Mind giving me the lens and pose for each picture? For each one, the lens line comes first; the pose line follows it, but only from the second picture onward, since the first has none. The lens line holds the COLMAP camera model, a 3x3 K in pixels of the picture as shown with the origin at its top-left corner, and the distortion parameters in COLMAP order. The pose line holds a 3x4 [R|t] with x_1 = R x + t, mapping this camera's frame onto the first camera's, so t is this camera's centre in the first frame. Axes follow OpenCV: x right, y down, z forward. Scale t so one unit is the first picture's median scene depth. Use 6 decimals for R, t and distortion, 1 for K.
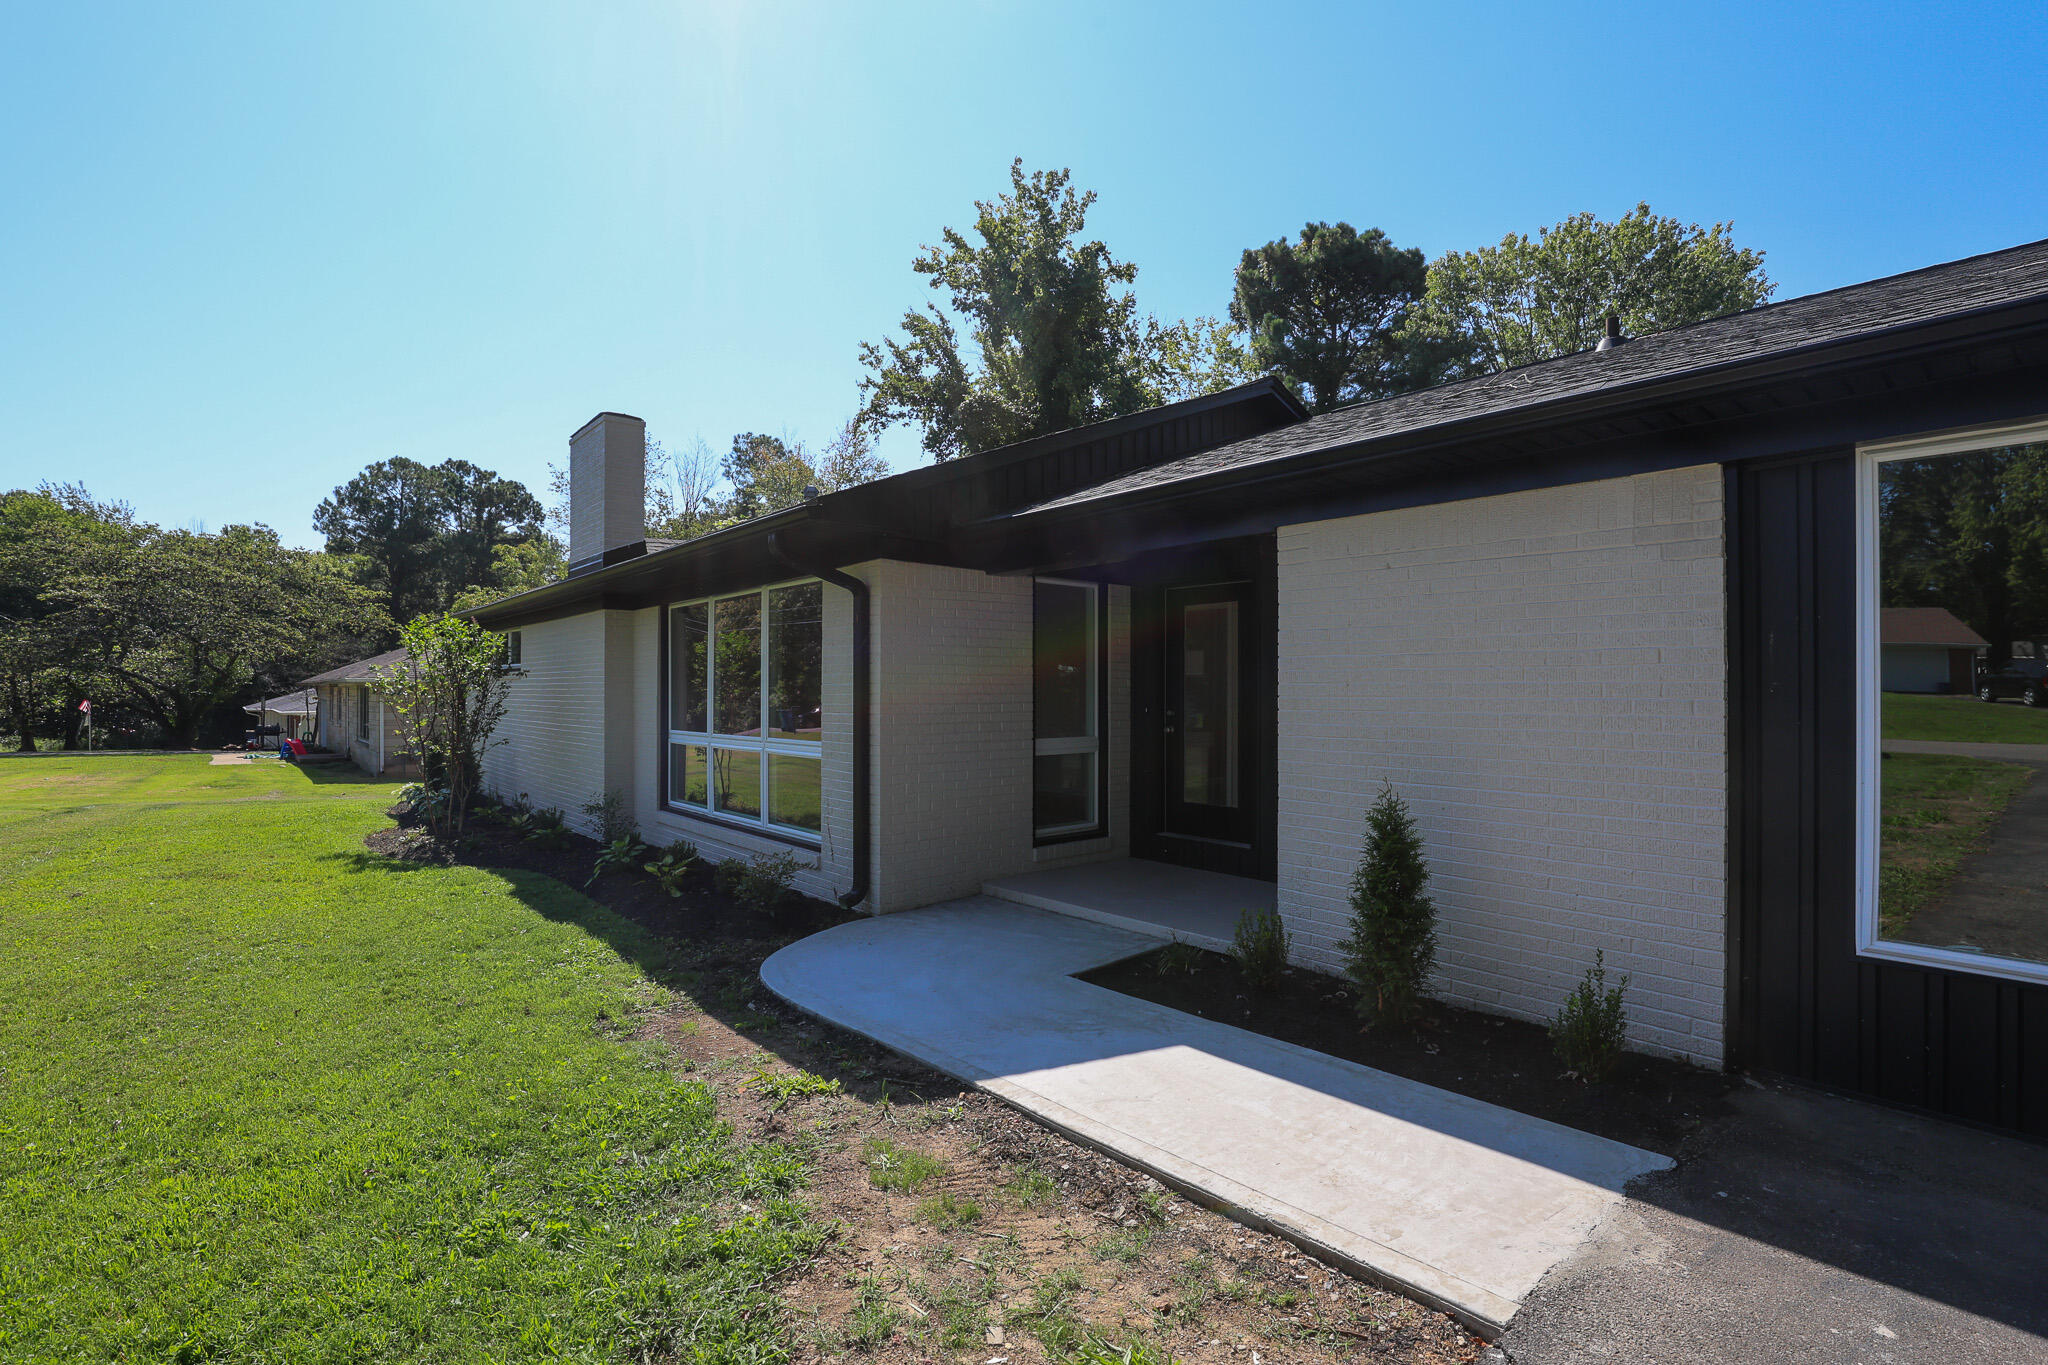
lens RADIAL K [[948.2, 0, 1034.3], [0, 948.2, 677.2], [0, 0, 1]] dist [-0.024266, 0.001723]
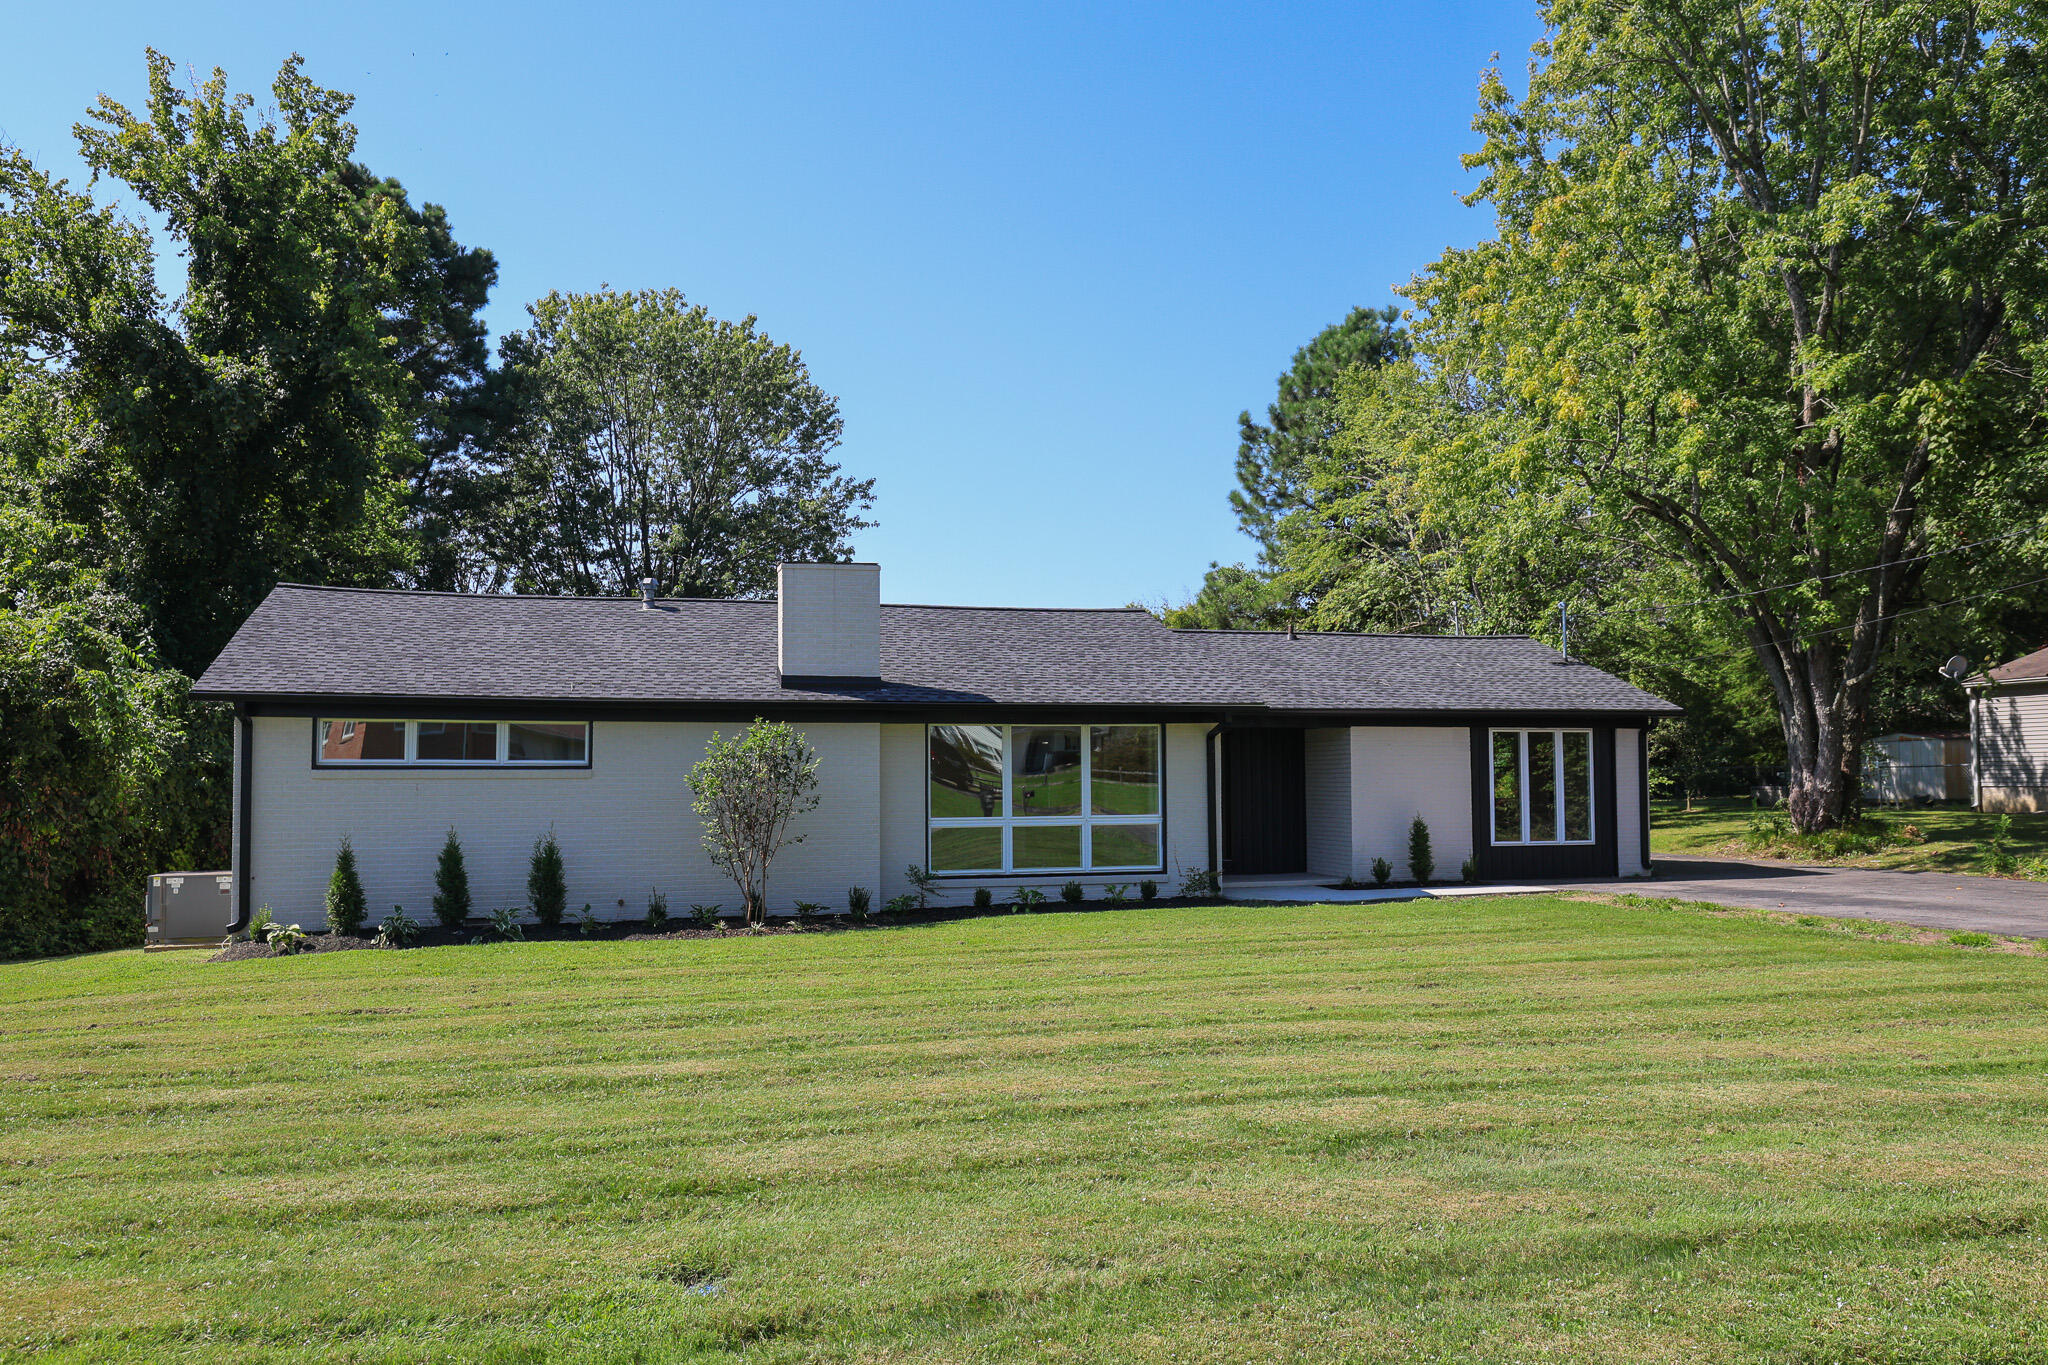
lens RADIAL K [[1539.8, 0, 1029.3], [0, 1539.8, 686.2], [0, 0, 1]] dist [0.006323, -0.000163]
pose [[0.434718, 0.053140, 0.898997, -0.634458], [-0.009572, 0.998474, -0.054391, -0.003192], [-0.900516, 0.015039, 0.434564, -0.017609]]
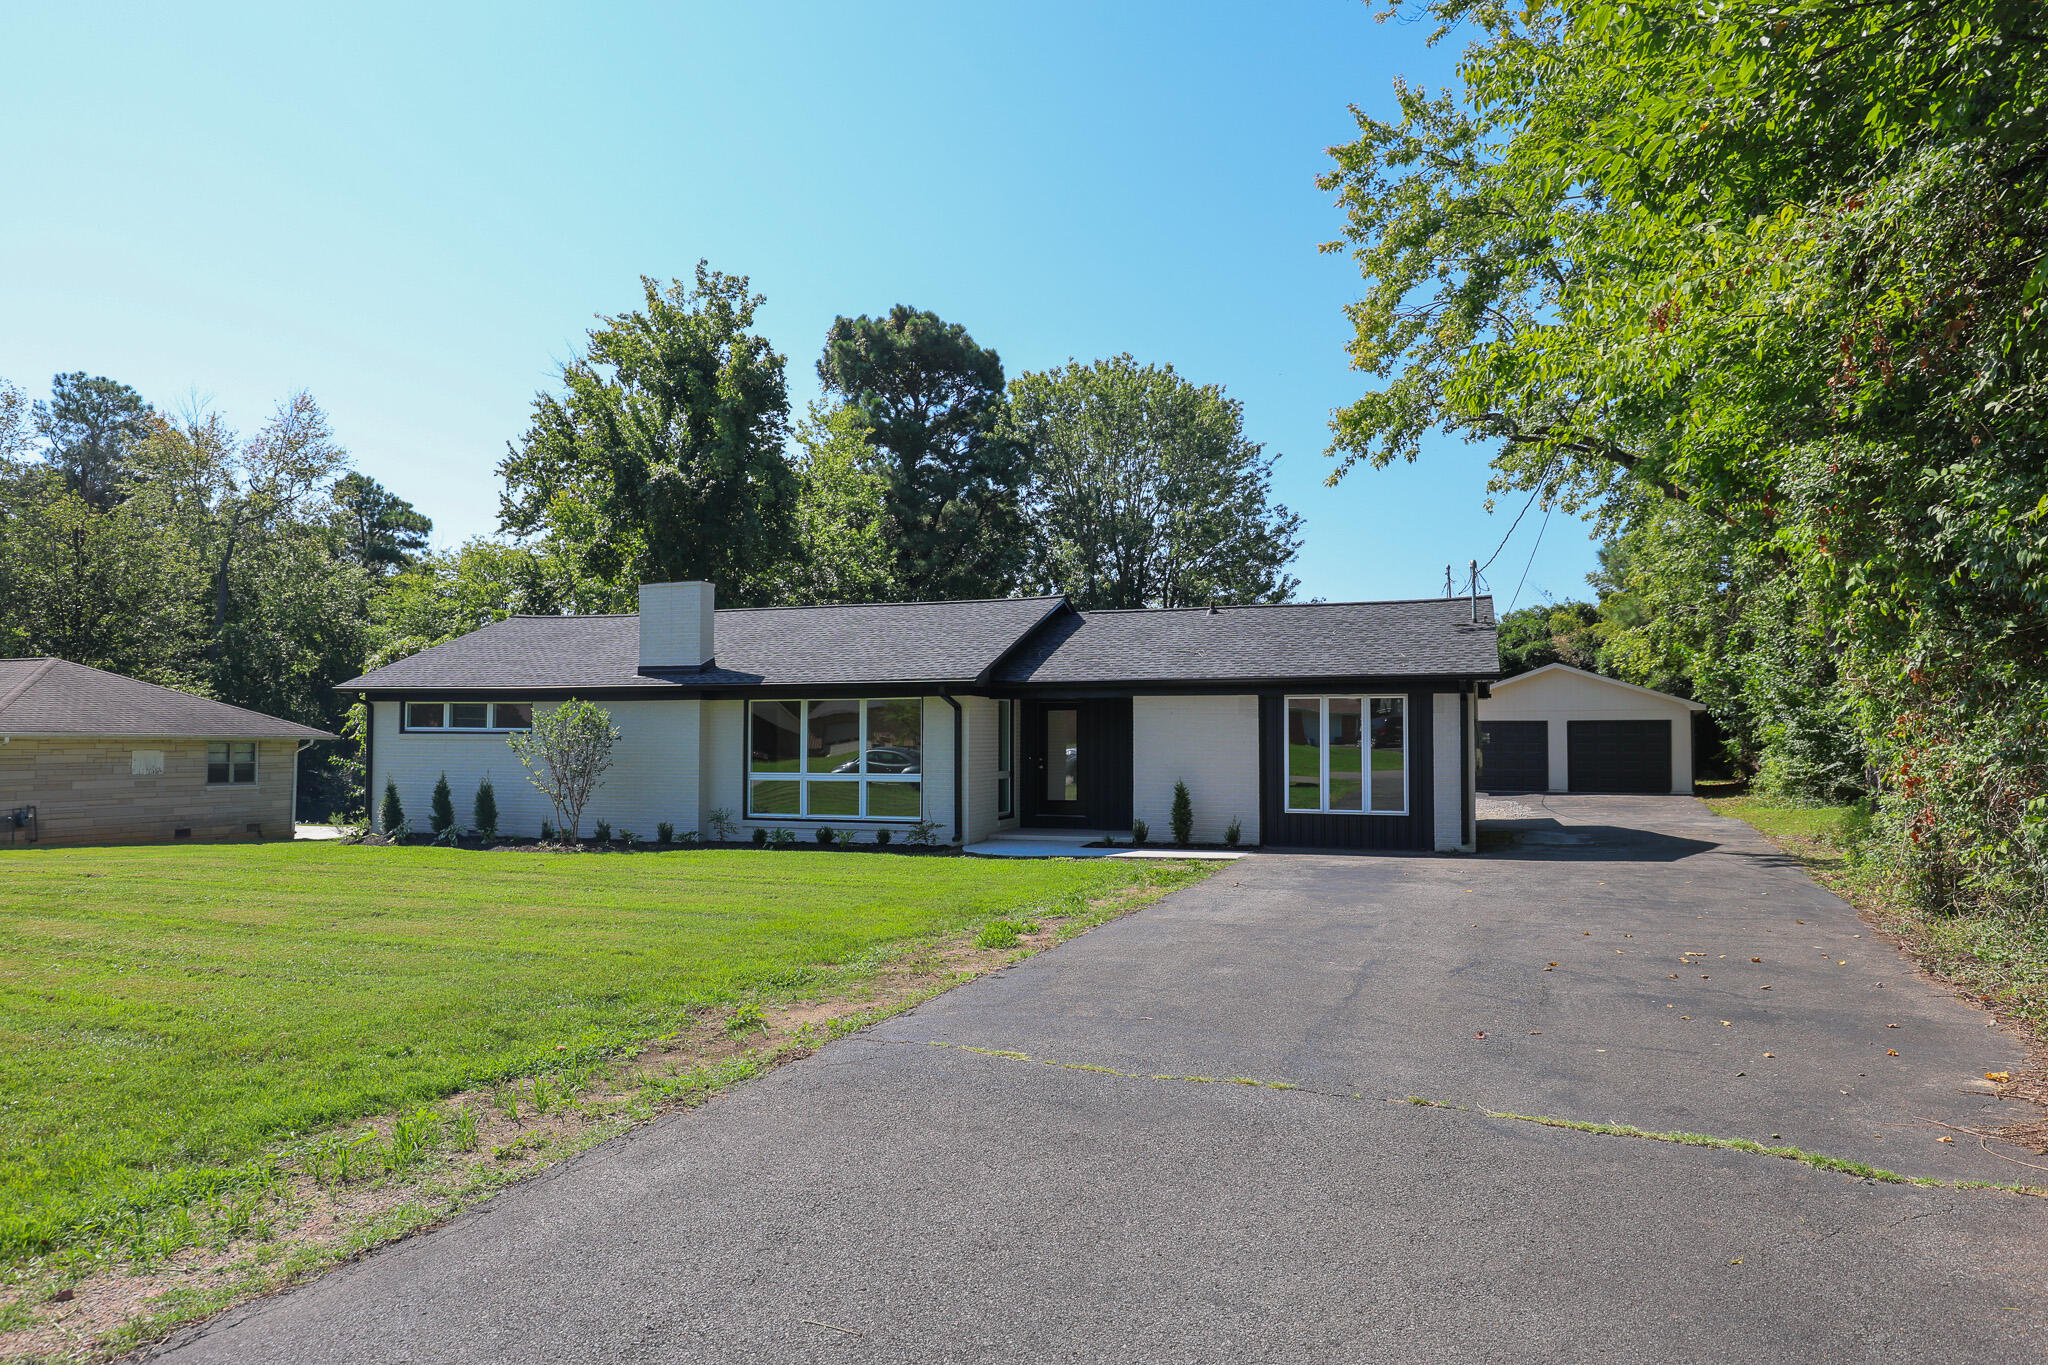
lens RADIAL K [[1240.8, 0, 1019.1], [0, 1240.8, 688.6], [0, 0, 1]] dist [-0.004818, 0.000050]
pose [[0.879296, 0.021550, 0.475788, -0.288673], [-0.009633, 0.999576, -0.027472, -0.010634], [-0.476178, 0.019572, 0.879131, -0.341319]]
